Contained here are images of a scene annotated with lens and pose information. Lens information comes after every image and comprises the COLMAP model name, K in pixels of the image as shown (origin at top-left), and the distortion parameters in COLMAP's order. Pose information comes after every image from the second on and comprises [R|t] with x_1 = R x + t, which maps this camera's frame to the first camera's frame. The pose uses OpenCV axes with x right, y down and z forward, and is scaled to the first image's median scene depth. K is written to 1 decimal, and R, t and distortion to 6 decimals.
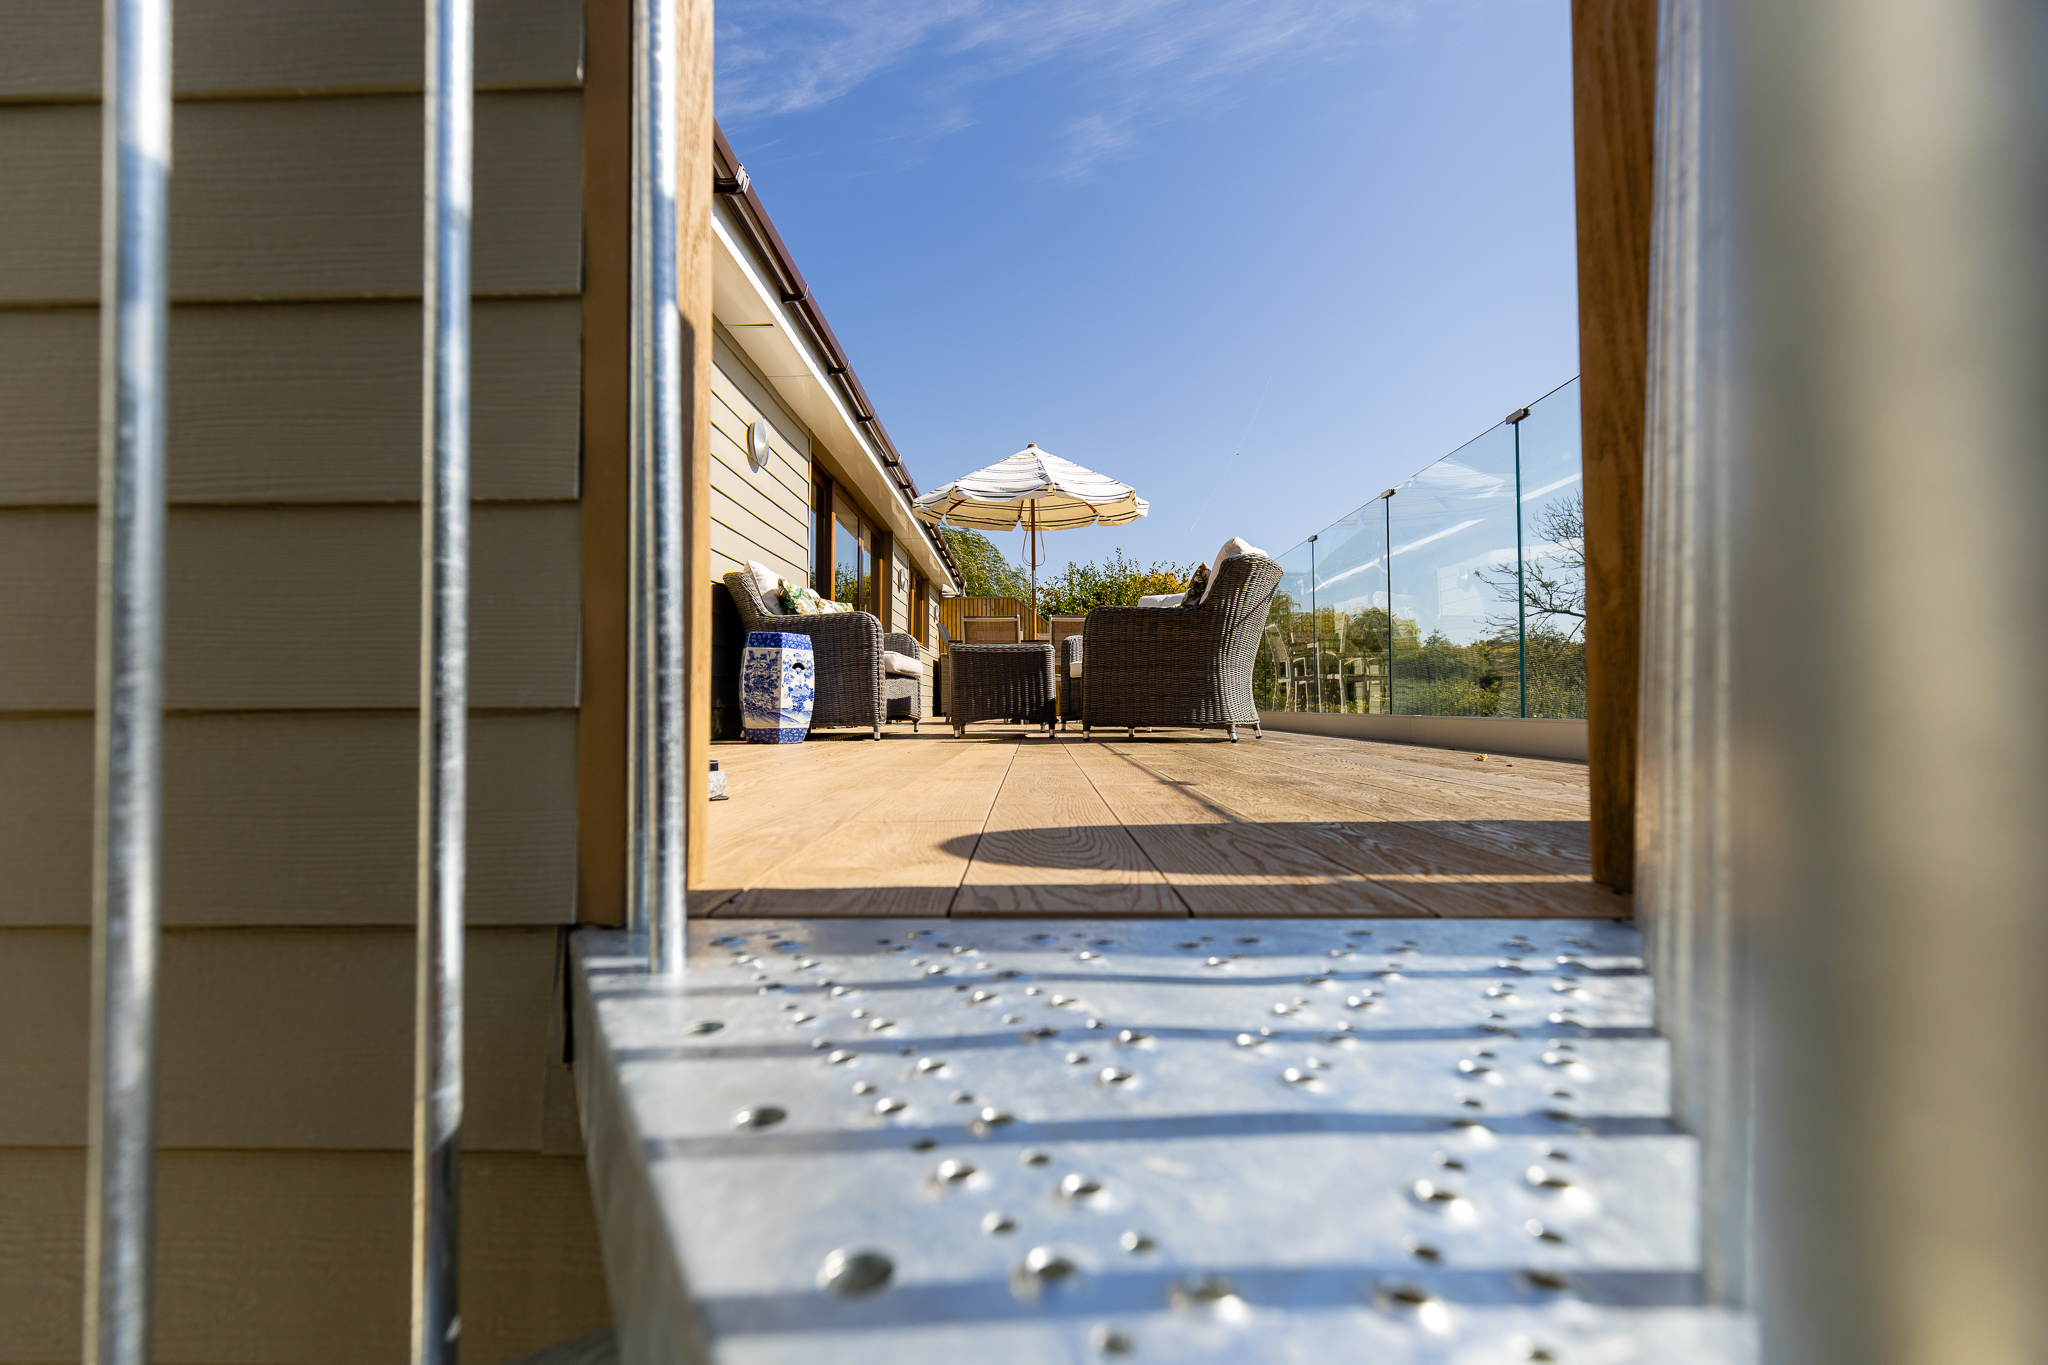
lens RADIAL K [[938.7, 0, 1019.8], [0, 938.7, 673.1], [0, 0, 1]] dist [0.007363, -0.000792]
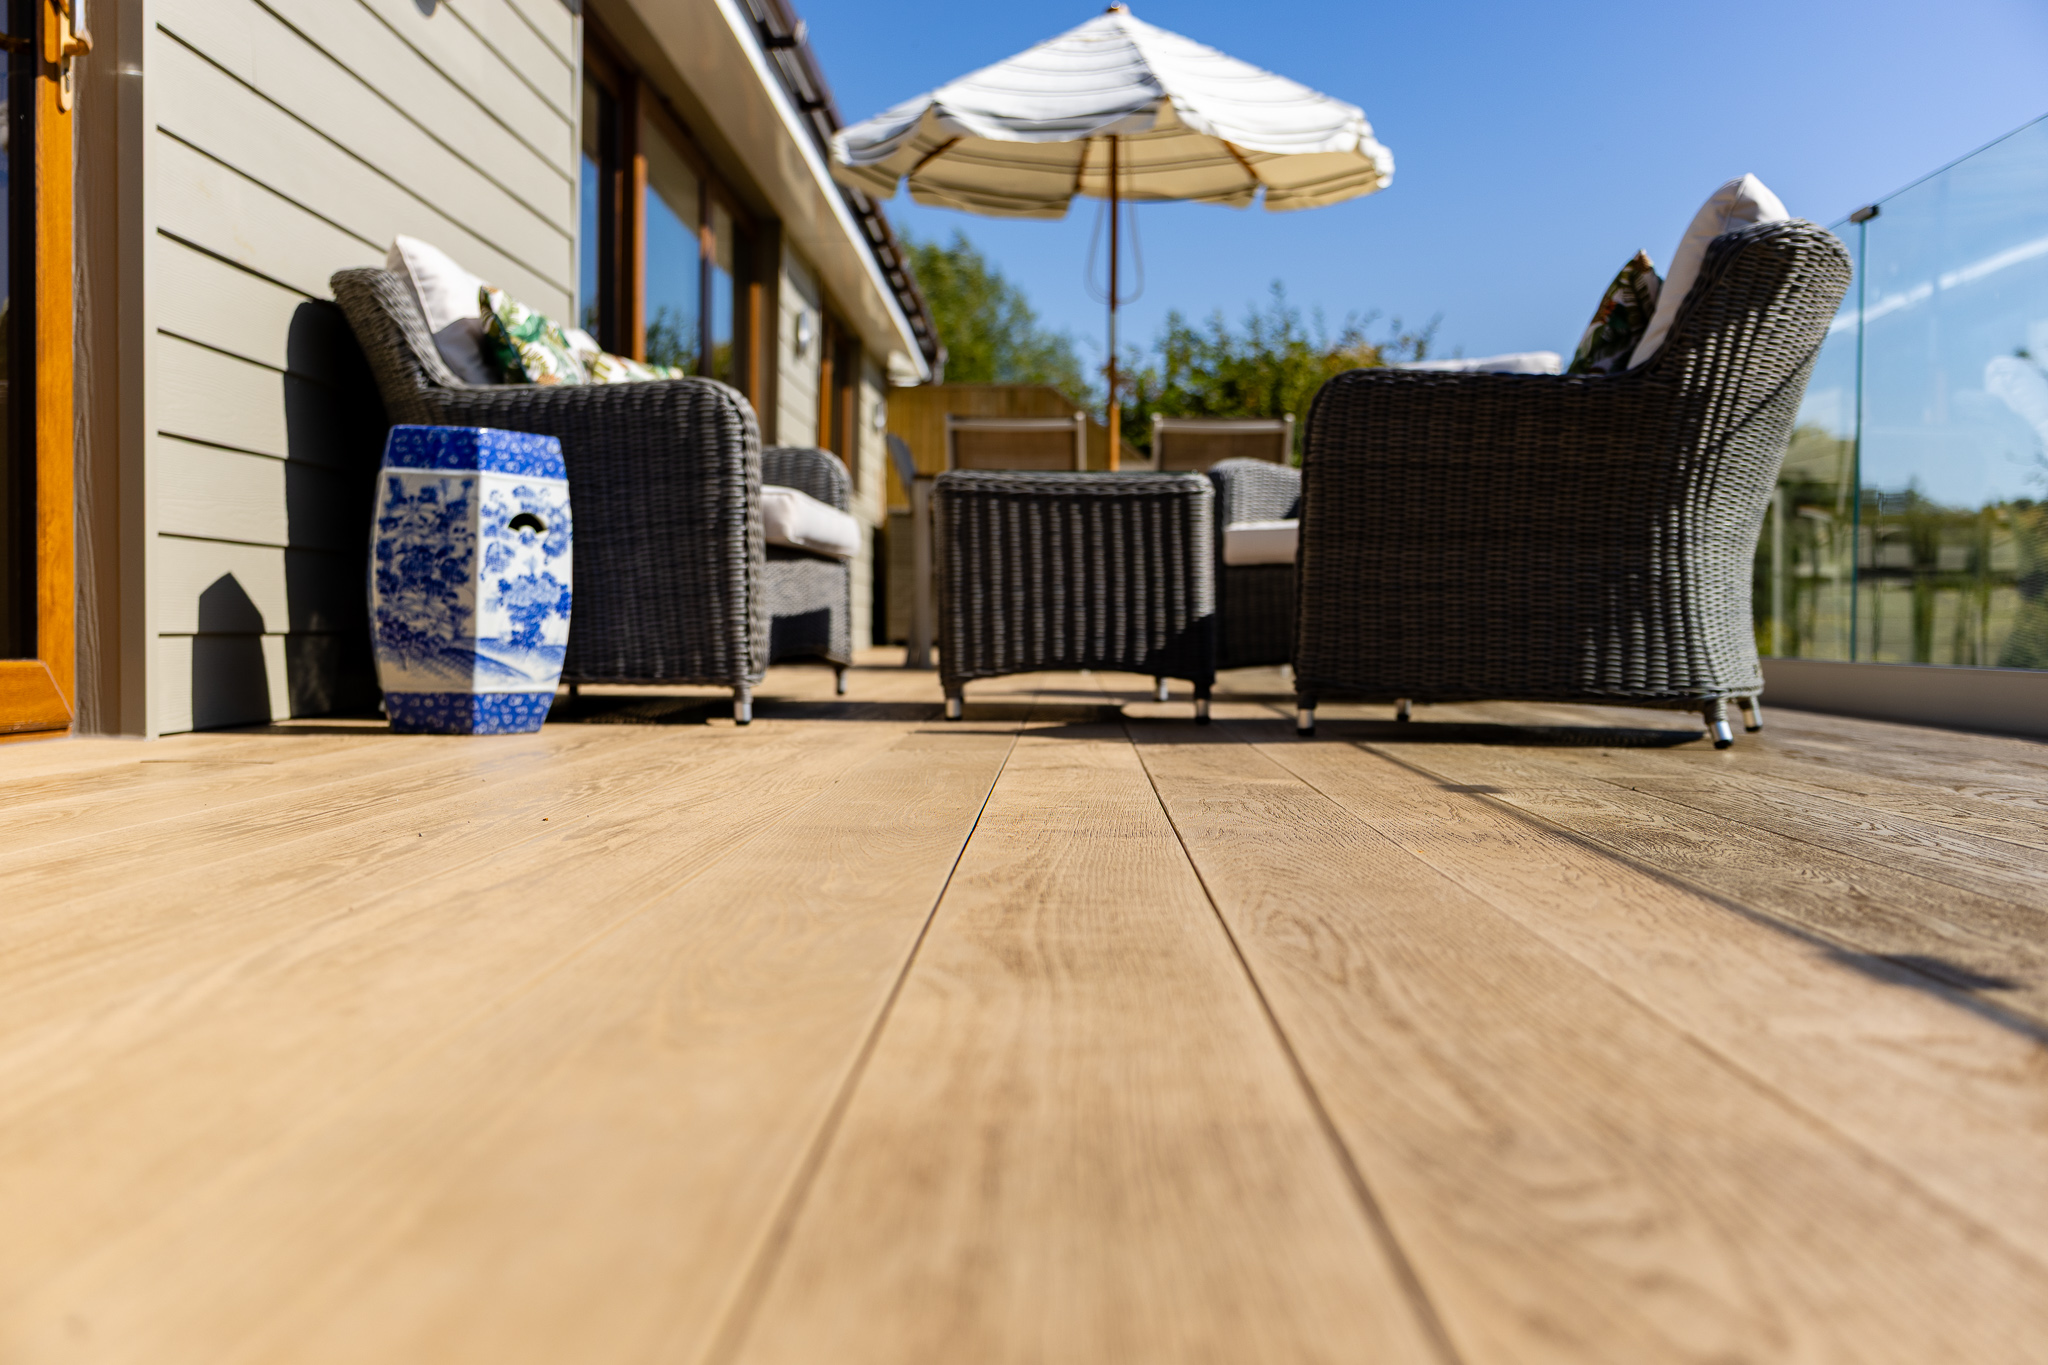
lens RADIAL K [[1934.7, 0, 1030.2], [0, 1934.7, 694.5], [0, 0, 1]] dist [0.017182, -0.007043]
pose [[0.999907, 0.012768, -0.004868, -0.035550], [-0.012387, 0.997354, 0.071630, 0.002820], [0.005770, -0.071563, 0.997419, 0.244026]]
